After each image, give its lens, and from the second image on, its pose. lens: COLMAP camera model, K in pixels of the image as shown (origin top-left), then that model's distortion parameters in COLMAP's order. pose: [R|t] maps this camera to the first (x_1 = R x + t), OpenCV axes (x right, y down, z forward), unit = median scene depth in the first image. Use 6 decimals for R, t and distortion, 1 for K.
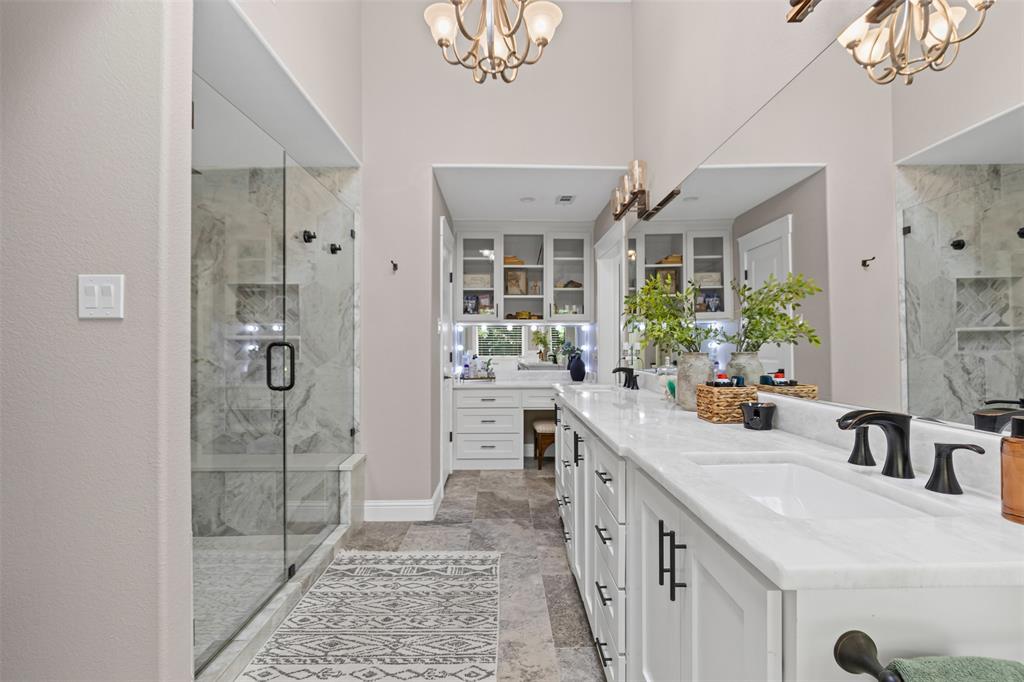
lens RADIAL K [[478.0, 0, 512.0], [0, 478.0, 341.0], [0, 0, 1]] dist [0.000031, 0.000010]
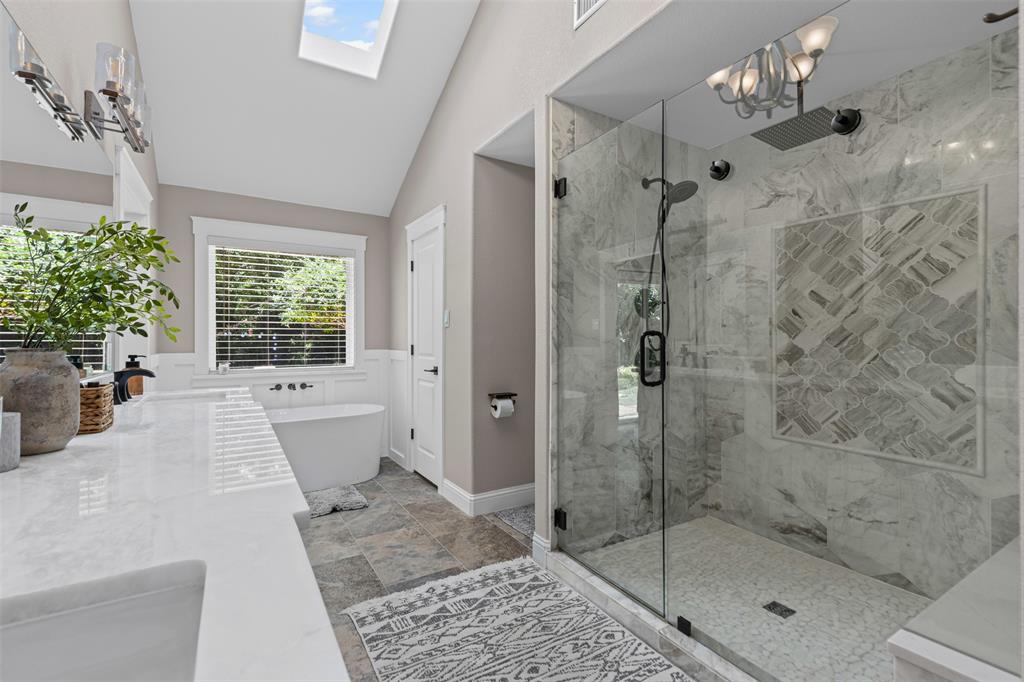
lens RADIAL K [[462.6, 0, 515.3], [0, 462.6, 330.3], [0, 0, 1]] dist [0.002984, -0.000549]
pose [[-0.860016, -0.002215, -0.510262, 0.186008], [0.008574, 0.999787, -0.018791, 0.015785], [0.510195, -0.020535, -0.859814, 1.806683]]
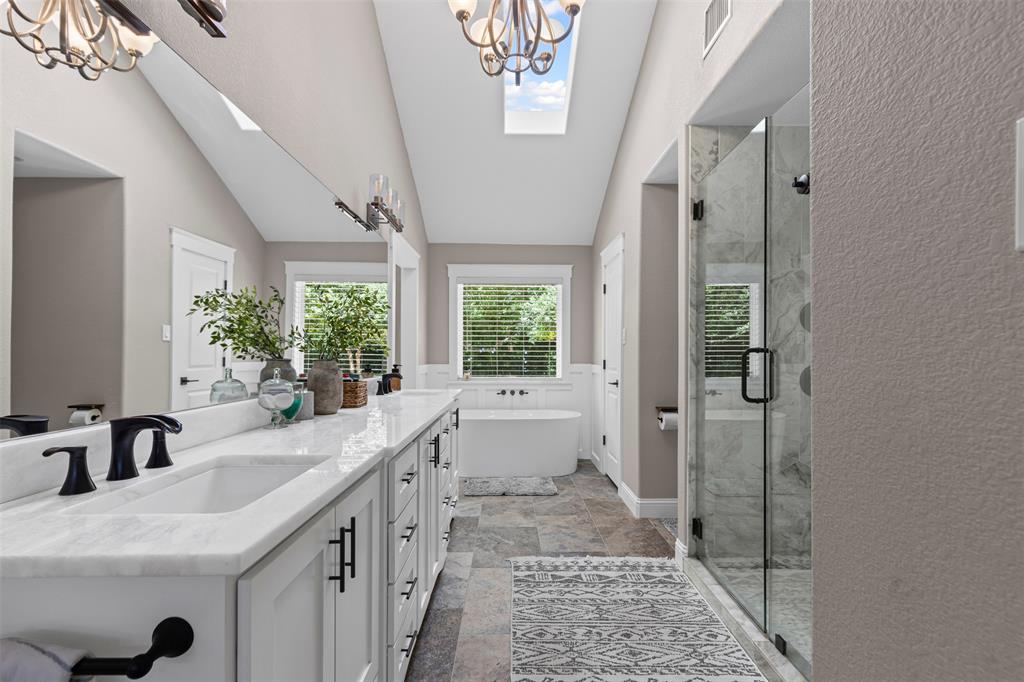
lens RADIAL K [[463.4, 0, 512.3], [0, 463.4, 347.8], [0, 0, 1]] dist [-0.001794, -0.000184]
pose [[-0.999917, 0.001170, 0.012834, -0.045910], [0.000929, 0.999824, -0.018730, 0.019511], [-0.012853, -0.018717, -0.999742, 2.099830]]
